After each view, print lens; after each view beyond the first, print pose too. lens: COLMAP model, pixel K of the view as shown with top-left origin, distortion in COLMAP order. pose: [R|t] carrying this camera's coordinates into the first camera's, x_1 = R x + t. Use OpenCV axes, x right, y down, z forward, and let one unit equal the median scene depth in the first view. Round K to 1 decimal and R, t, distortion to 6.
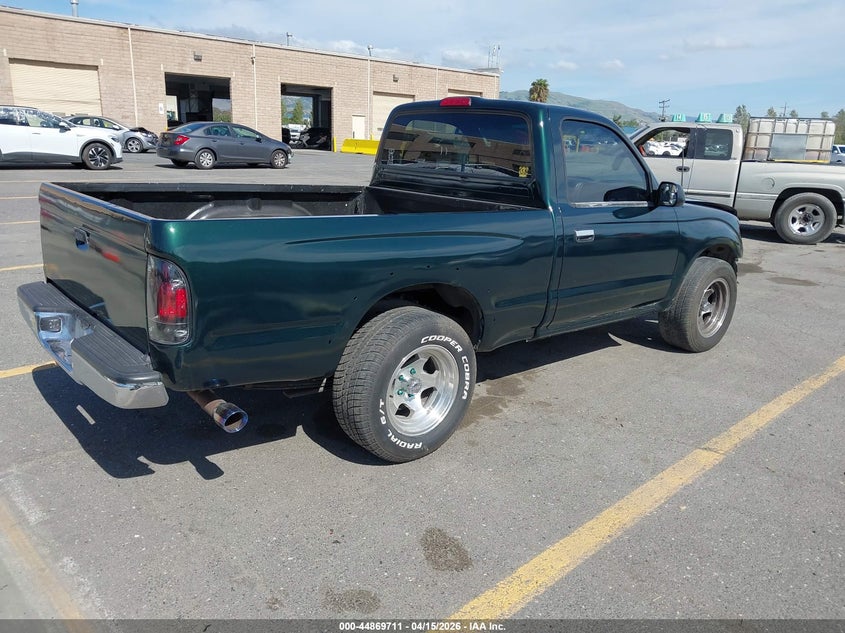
lens RADIAL K [[661.2, 0, 425.9], [0, 661.2, 316.9], [0, 0, 1]] dist [0.003858, -0.007169]
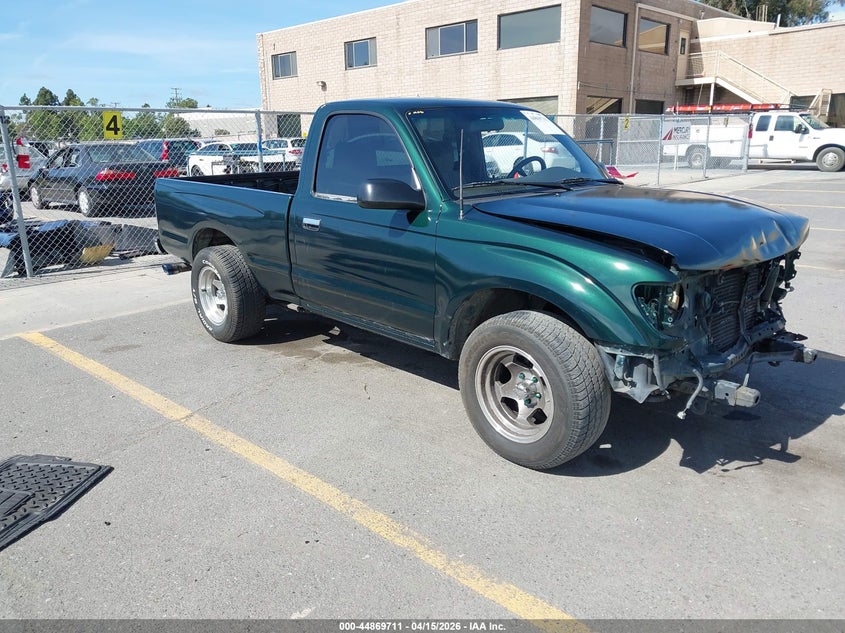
lens RADIAL K [[661.2, 0, 425.9], [0, 661.2, 316.9], [0, 0, 1]] dist [0.003858, -0.007169]
pose [[0.049901, 0.213723, -0.975619, 1.316927], [-0.250630, 0.948259, 0.194910, -0.233894], [0.966796, 0.234793, 0.100884, 1.099604]]
